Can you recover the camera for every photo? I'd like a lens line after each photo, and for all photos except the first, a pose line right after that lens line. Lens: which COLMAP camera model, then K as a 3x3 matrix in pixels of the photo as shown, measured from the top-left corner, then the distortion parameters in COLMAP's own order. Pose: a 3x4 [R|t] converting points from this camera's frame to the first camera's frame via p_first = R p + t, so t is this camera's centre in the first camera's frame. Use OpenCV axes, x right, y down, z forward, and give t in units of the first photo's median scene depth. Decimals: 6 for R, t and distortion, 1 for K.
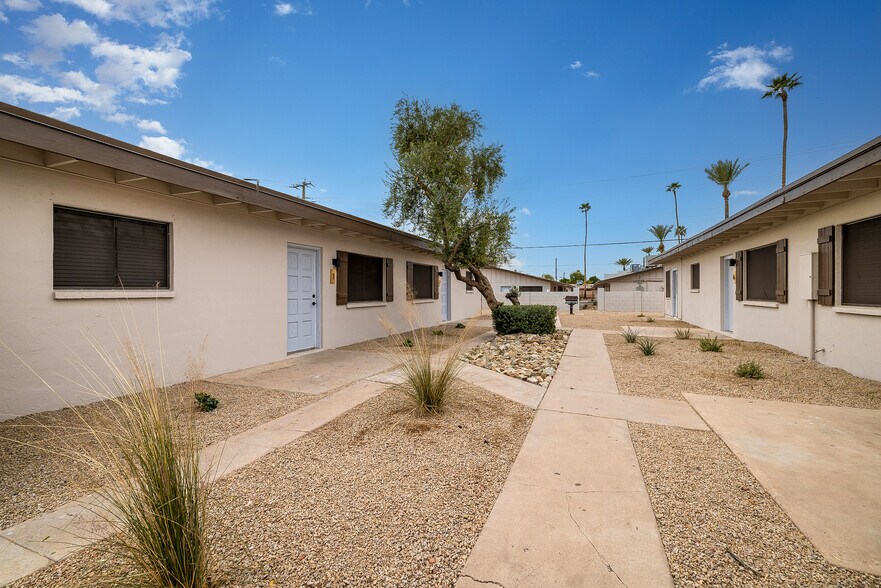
lens RADIAL K [[372.7, 0, 440.5], [0, 372.7, 294.0], [0, 0, 1]] dist [-0.001352, -0.001006]
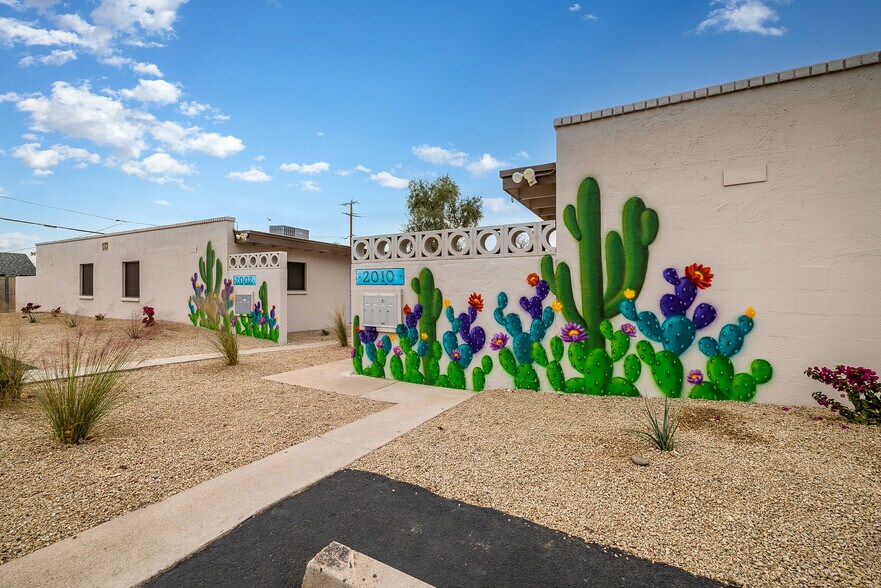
lens RADIAL K [[372.7, 0, 440.5], [0, 372.7, 294.0], [0, 0, 1]] dist [-0.001352, -0.001006]
pose [[0.994227, 0.014518, -0.106314, 0.207174], [-0.014497, 0.999894, 0.000978, -0.002129], [0.106317, 0.000569, 0.994332, -0.660312]]
